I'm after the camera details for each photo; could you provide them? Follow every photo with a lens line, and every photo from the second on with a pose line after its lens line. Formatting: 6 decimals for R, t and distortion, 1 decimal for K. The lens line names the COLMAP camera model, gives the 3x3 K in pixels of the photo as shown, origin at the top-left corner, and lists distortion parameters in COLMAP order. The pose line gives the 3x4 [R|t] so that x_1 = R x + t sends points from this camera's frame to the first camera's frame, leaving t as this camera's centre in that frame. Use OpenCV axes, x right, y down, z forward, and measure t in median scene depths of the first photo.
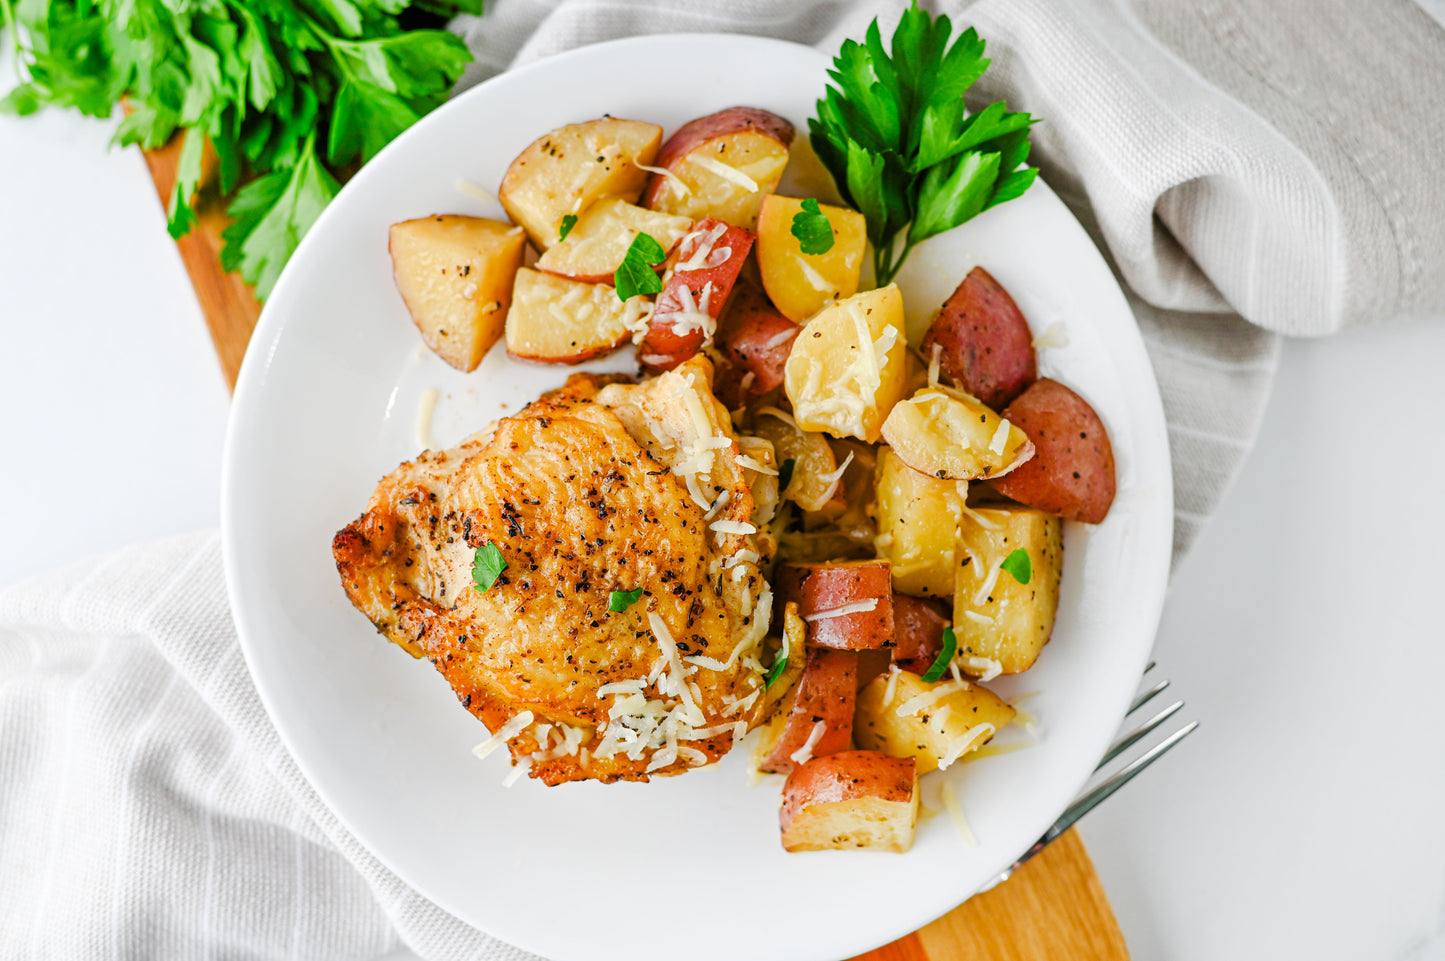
lens RADIAL K [[2278.4, 0, 722.5], [0, 2278.4, 480.5], [0, 0, 1]] dist [-0.130241, -0.043949]
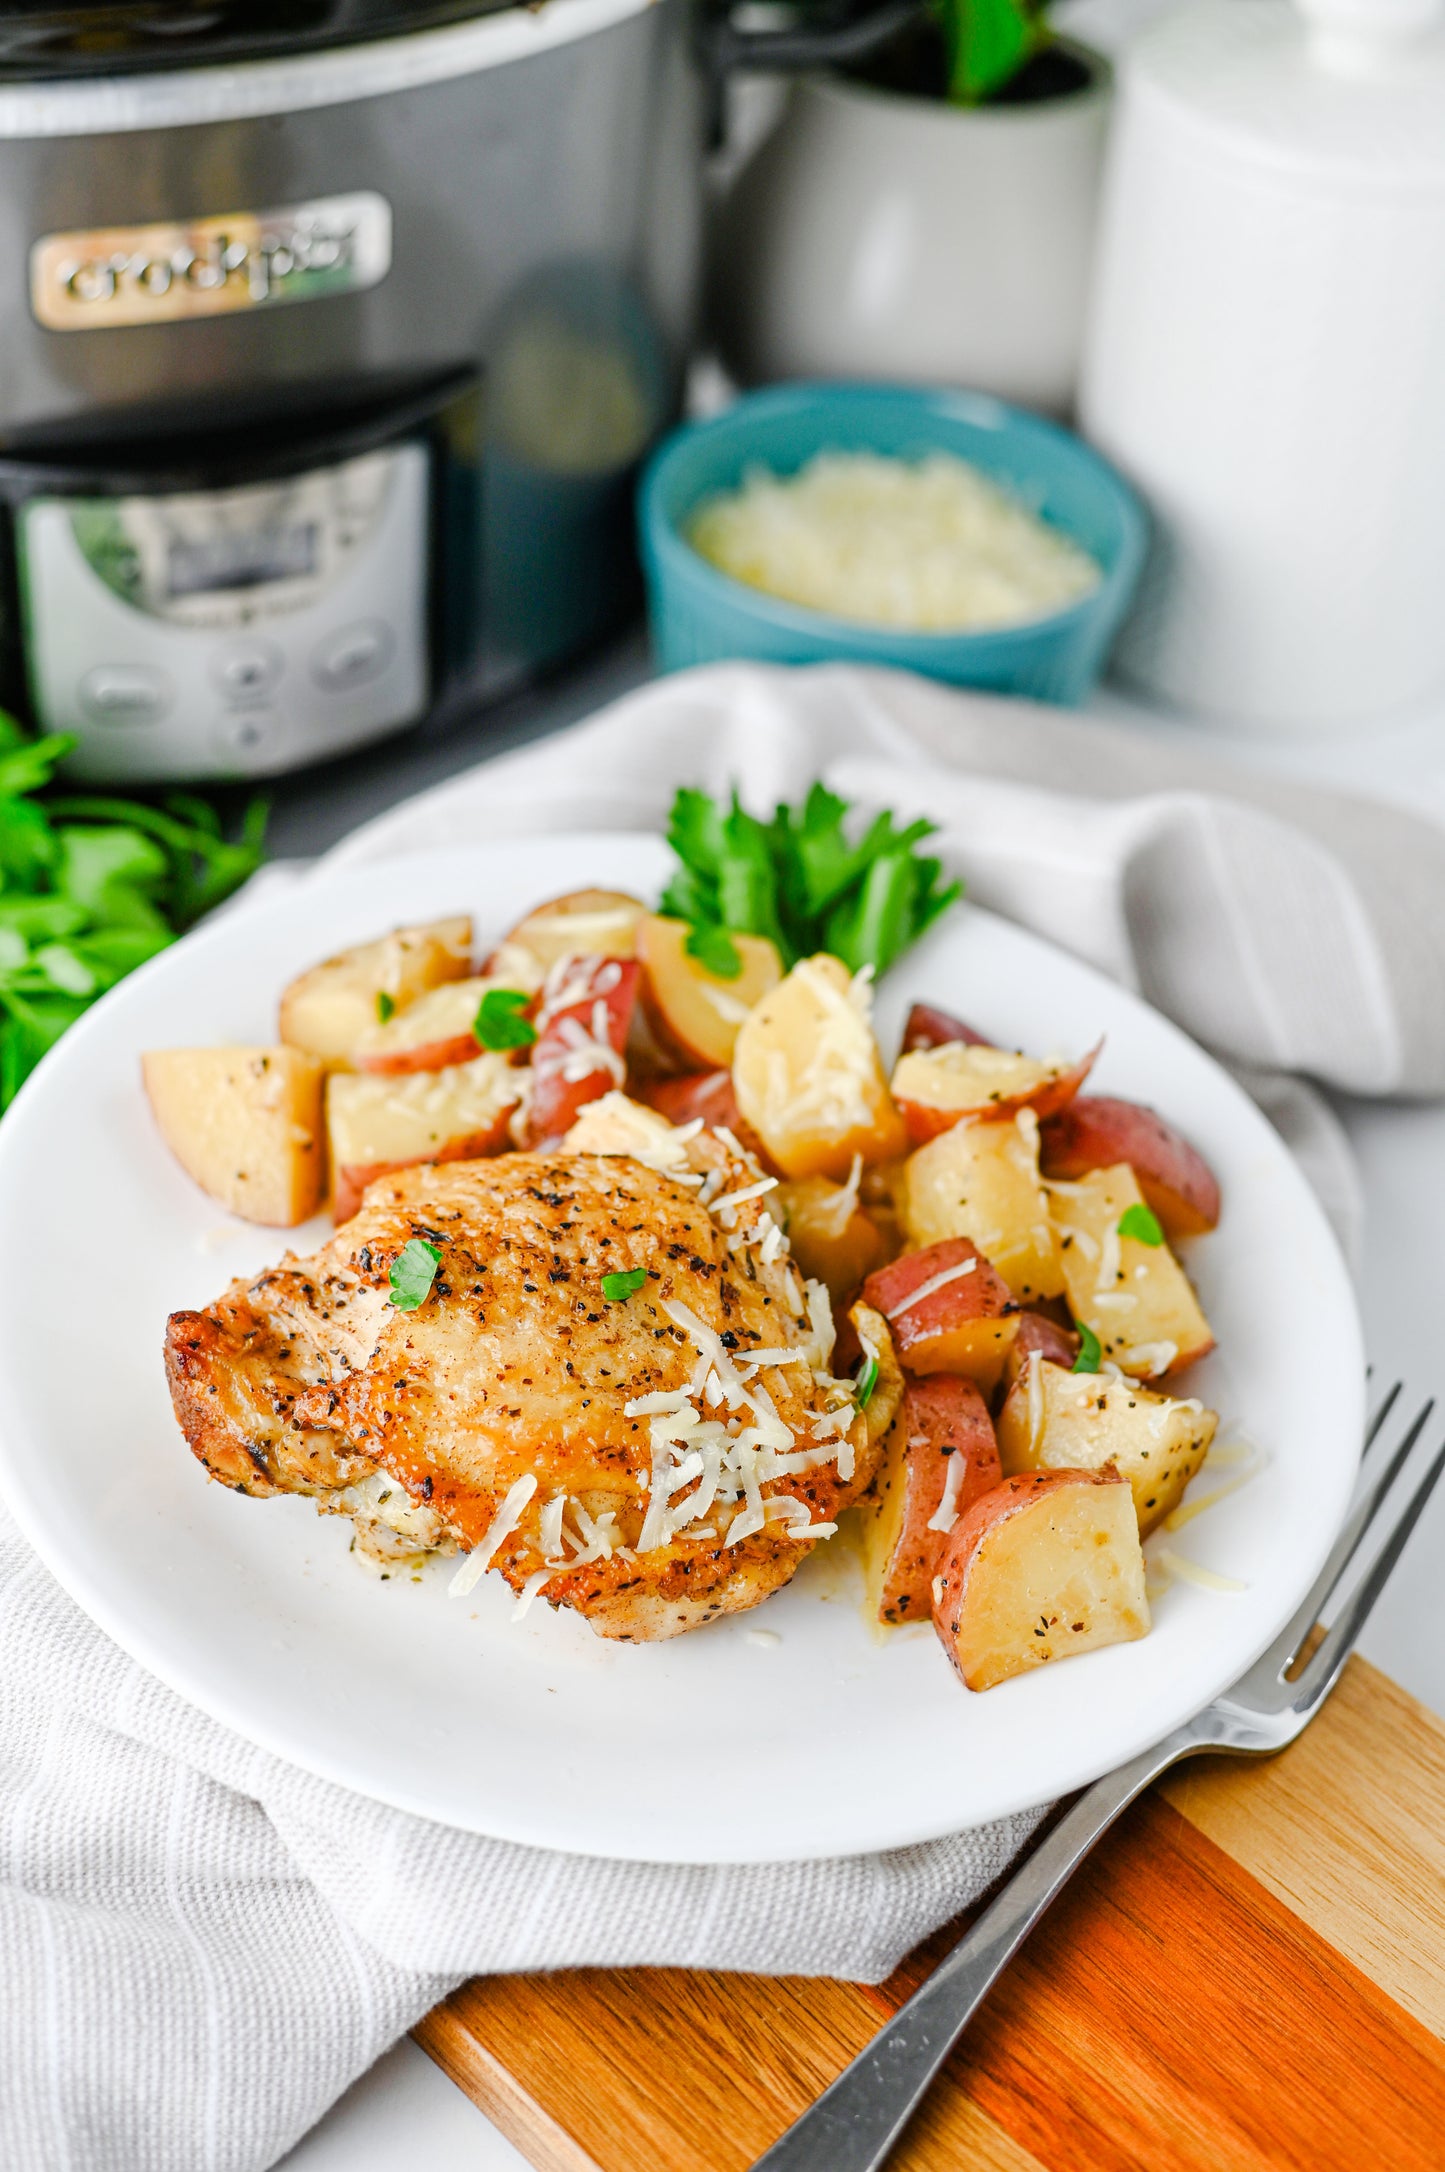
lens RADIAL K [[3424.7, 0, 722.5], [0, 3424.7, 1086.0], [0, 0, 1]] dist [-0.130241, -0.043949]
pose [[0.946921, -0.158286, 0.279797, -0.279289], [0.306519, 0.706891, -0.637457, 0.640577], [-0.096885, 0.689384, 0.717888, 0.232501]]
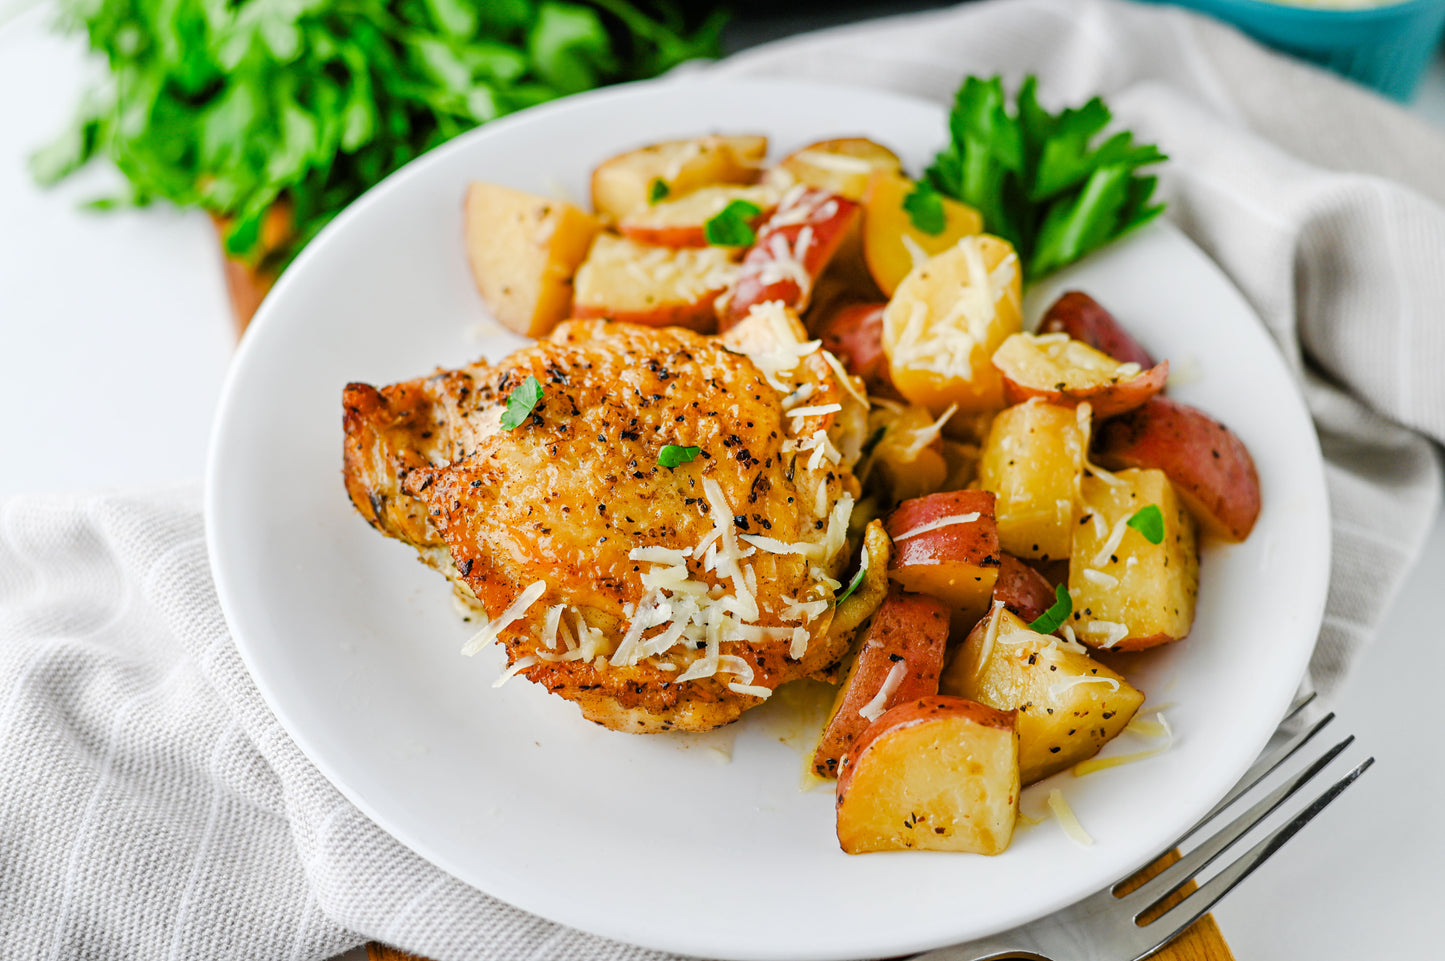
lens RADIAL K [[2316.1, 0, 731.2], [0, 2316.1, 456.5], [0, 0, 1]] dist [-0.155169, 0.067864]
pose [[0.994462, 0.091125, -0.052352, 0.020281], [-0.104533, 0.806352, -0.582125, 0.528870], [-0.010832, 0.584374, 0.811413, 0.305010]]
